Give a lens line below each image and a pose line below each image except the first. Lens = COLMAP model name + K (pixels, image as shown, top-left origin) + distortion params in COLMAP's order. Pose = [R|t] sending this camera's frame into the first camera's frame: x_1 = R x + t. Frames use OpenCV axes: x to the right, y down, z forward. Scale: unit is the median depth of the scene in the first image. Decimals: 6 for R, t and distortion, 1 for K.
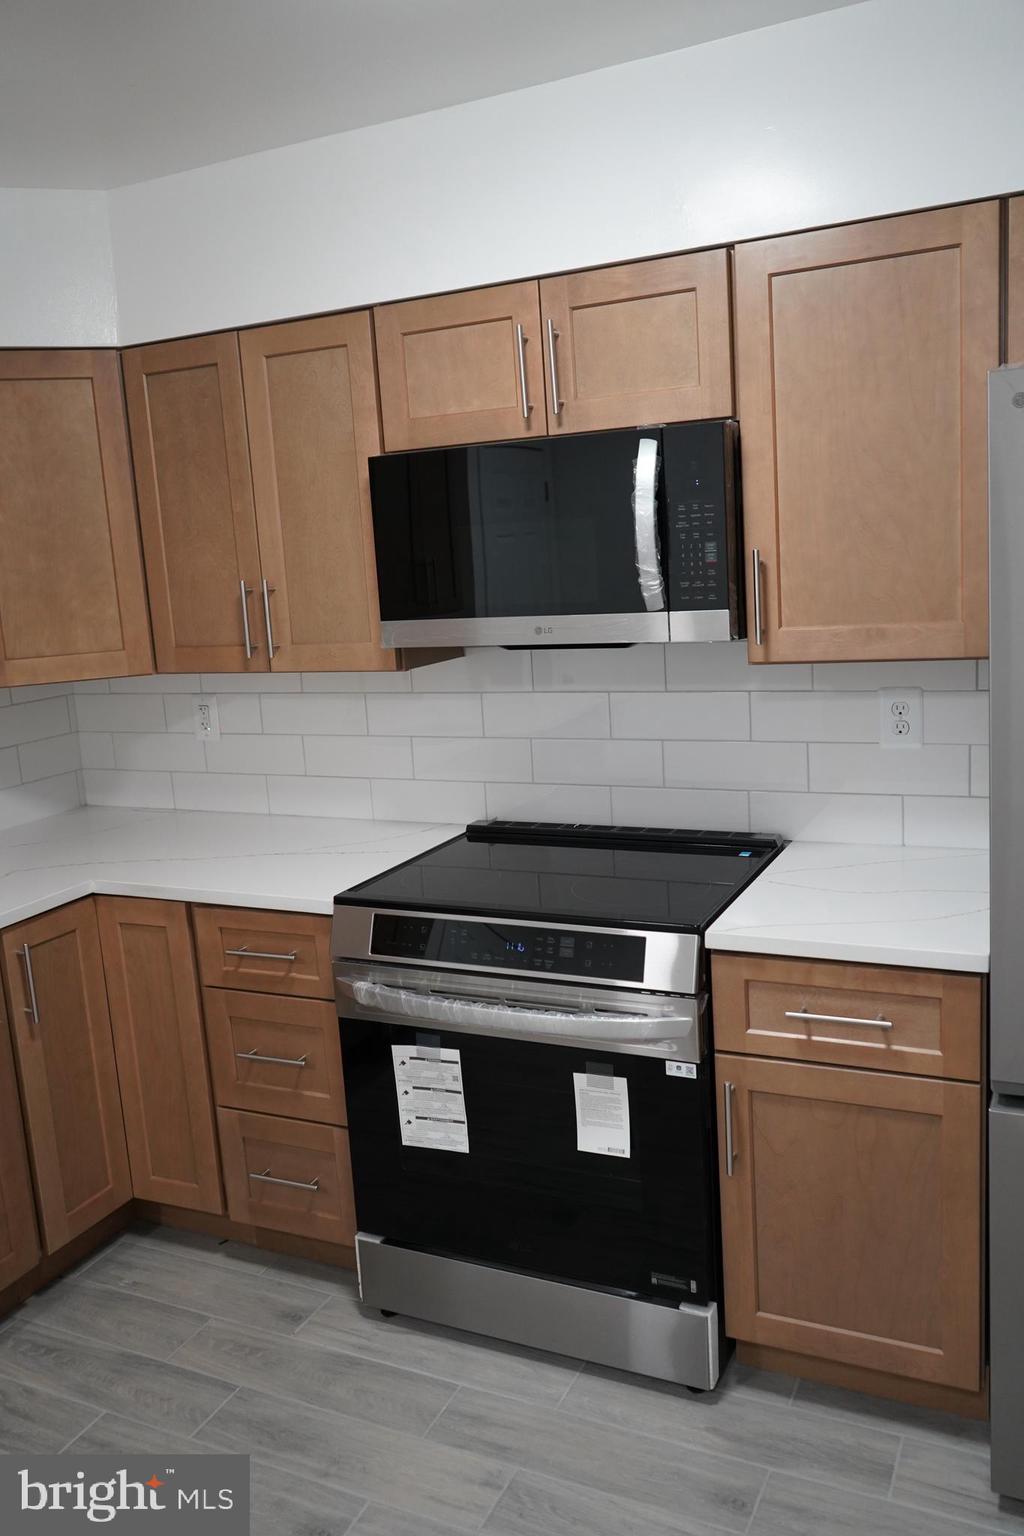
lens RADIAL K [[1228.6, 0, 512.0], [0, 1228.6, 768.0], [0, 0, 1]] dist [-0.010199, 0.010227]
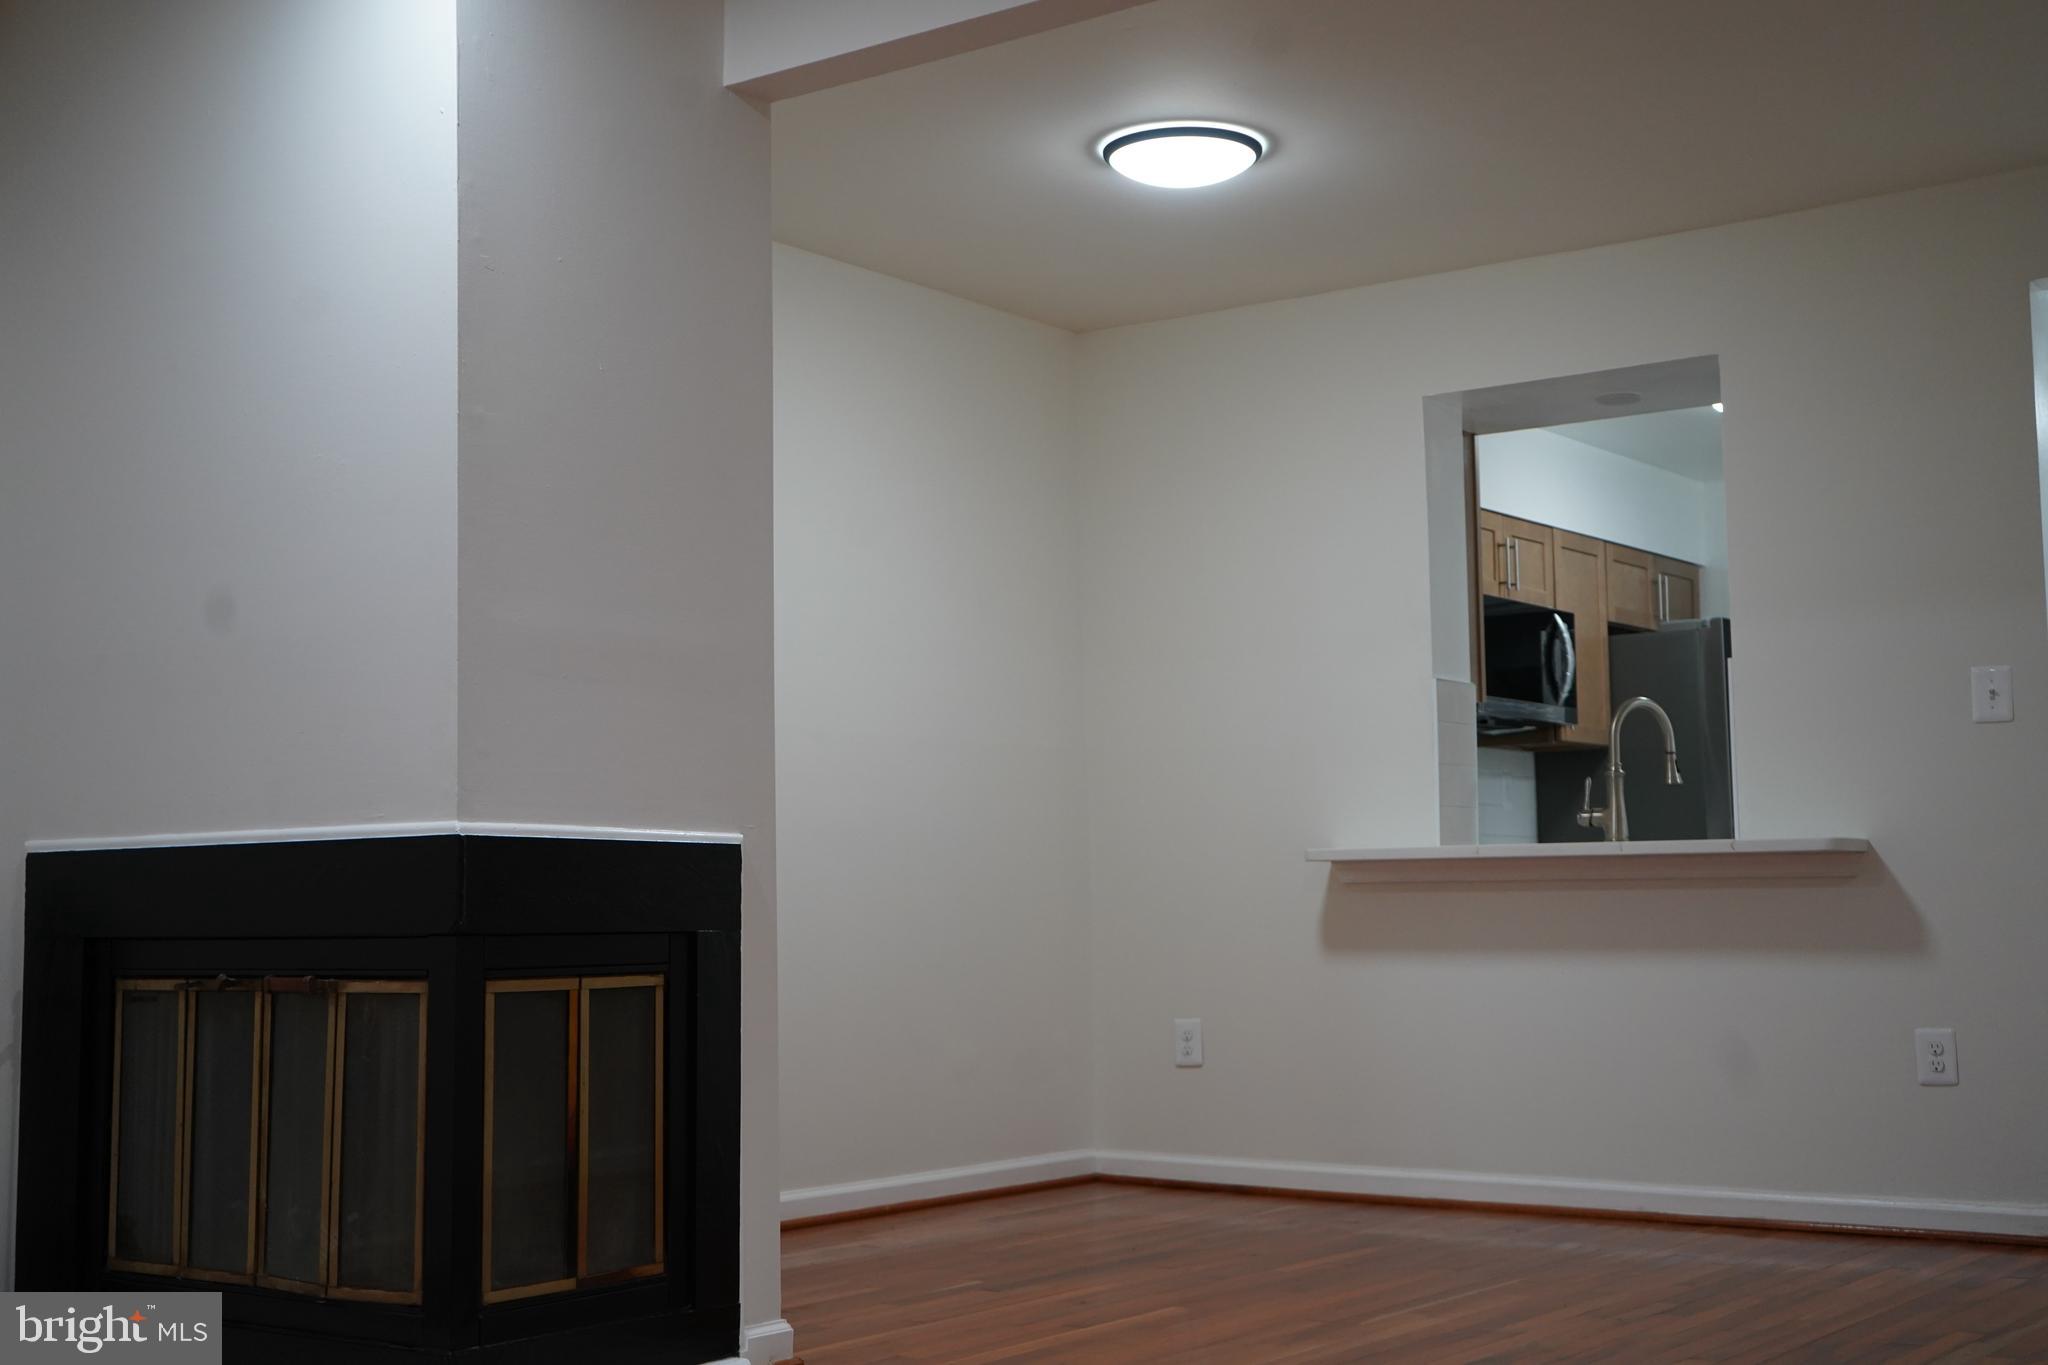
lens RADIAL K [[2552.5, 0, 1024.0], [0, 2552.5, 682.5], [0, 0, 1]] dist [0.007870, -0.012181]
pose [[0.191359, 0.149876, 0.970010, -3.771208], [0.181169, 0.965898, -0.184981, 0.402109], [-0.964655, 0.211134, 0.157680, 1.178026]]
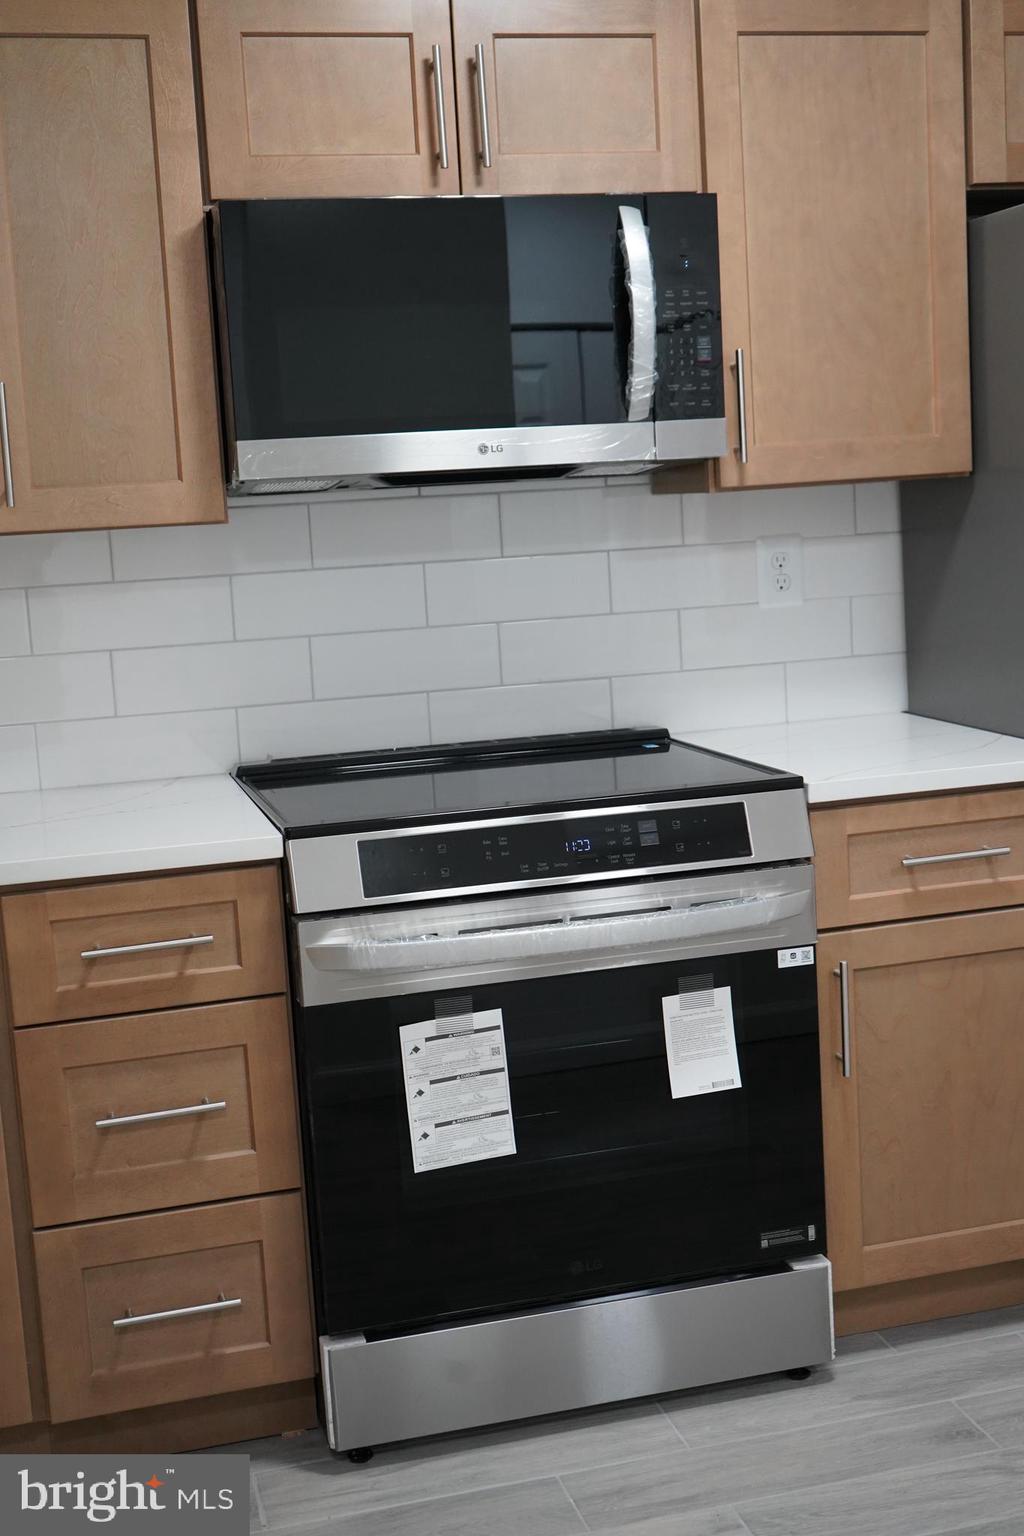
lens RADIAL K [[1914.4, 0, 512.0], [0, 1914.4, 768.0], [0, 0, 1]] dist [0.007870, -0.012181]
pose [[0.759900, -0.072837, 0.645947, -0.785693], [0.125844, 0.991387, -0.036255, 0.135137], [-0.637743, 0.108838, 0.762521, 0.121141]]
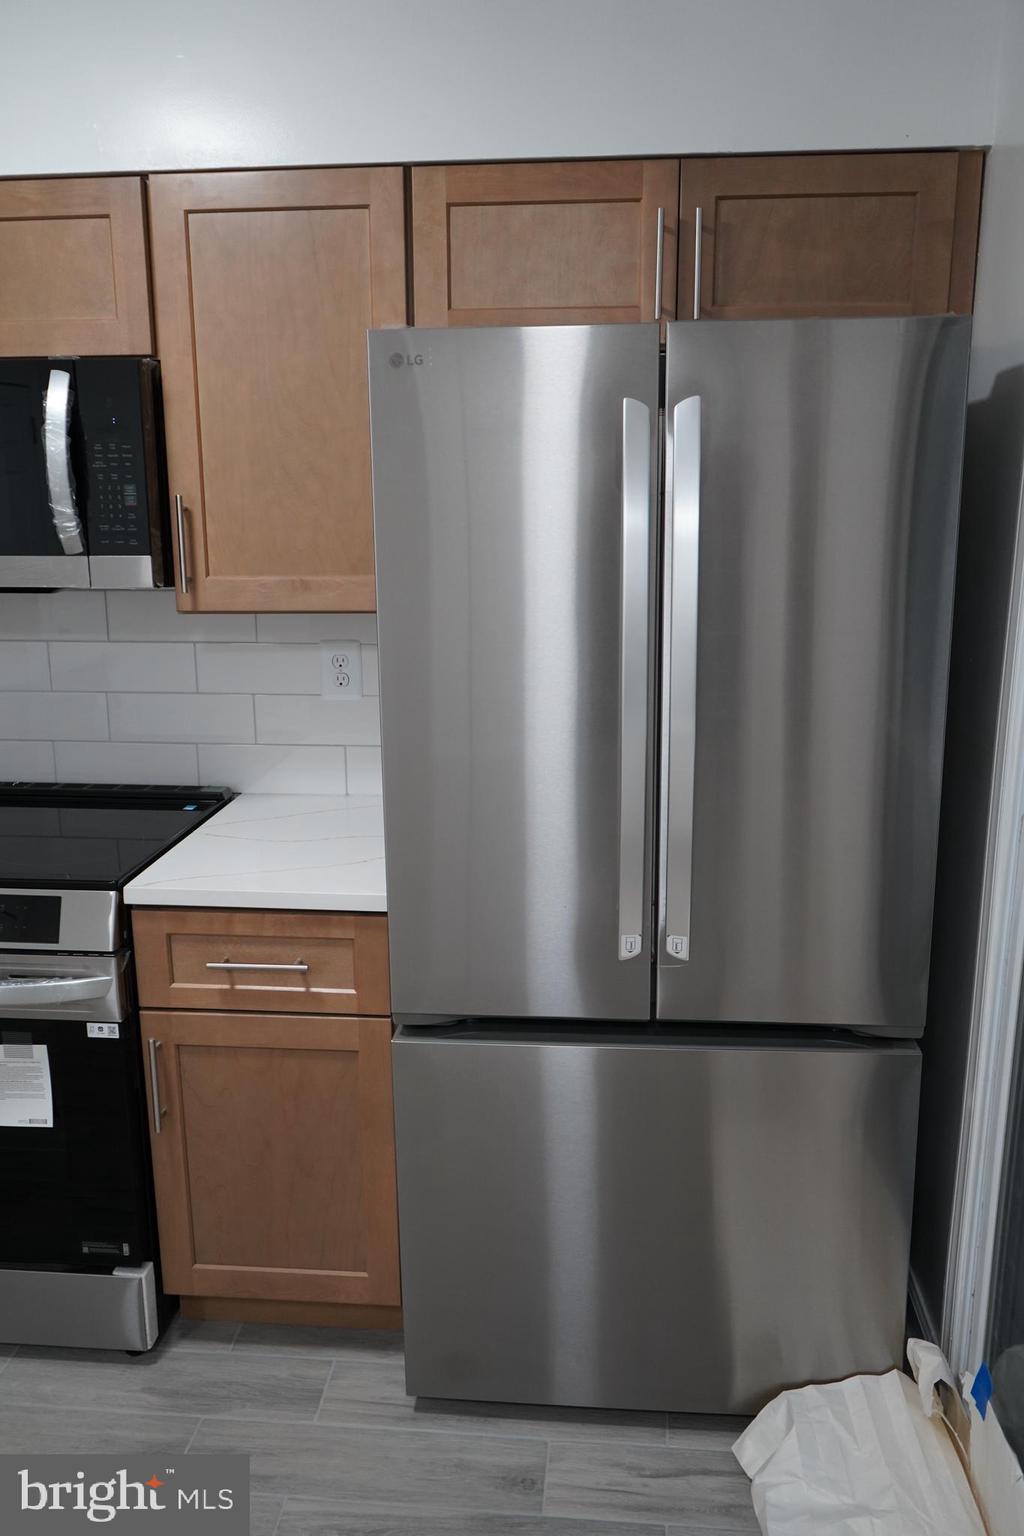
lens RADIAL K [[1228.6, 0, 512.0], [0, 1228.6, 768.0], [0, 0, 1]] dist [-0.010199, 0.010227]
pose [[0.935361, -0.019287, 0.353169, 0.096354], [0.007937, 0.999405, 0.033557, 0.008254], [-0.353607, -0.028585, 0.934957, -0.012603]]
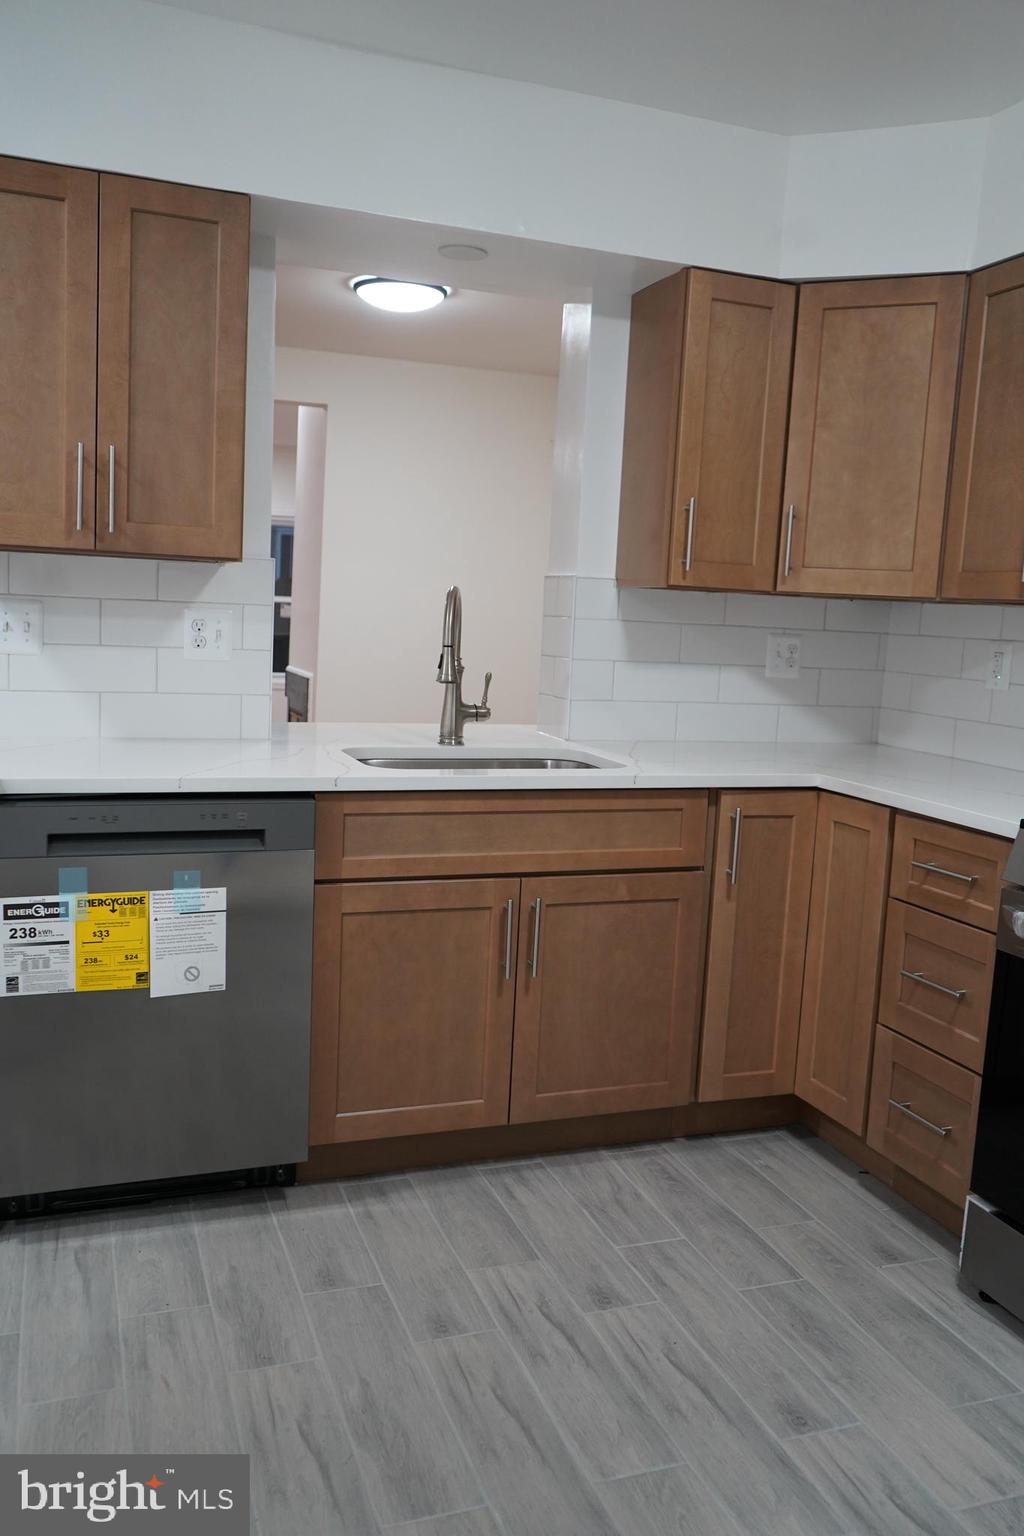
lens RADIAL K [[1228.8, 0, 512.0], [0, 1228.8, 768.0], [0, 0, 1]] dist [0.001384, 0.003338]
pose [[0.710057, 0.186287, -0.679055, 0.217604], [-0.222302, 0.974355, 0.034847, 0.129283], [0.668133, 0.126212, 0.733259, 0.070669]]
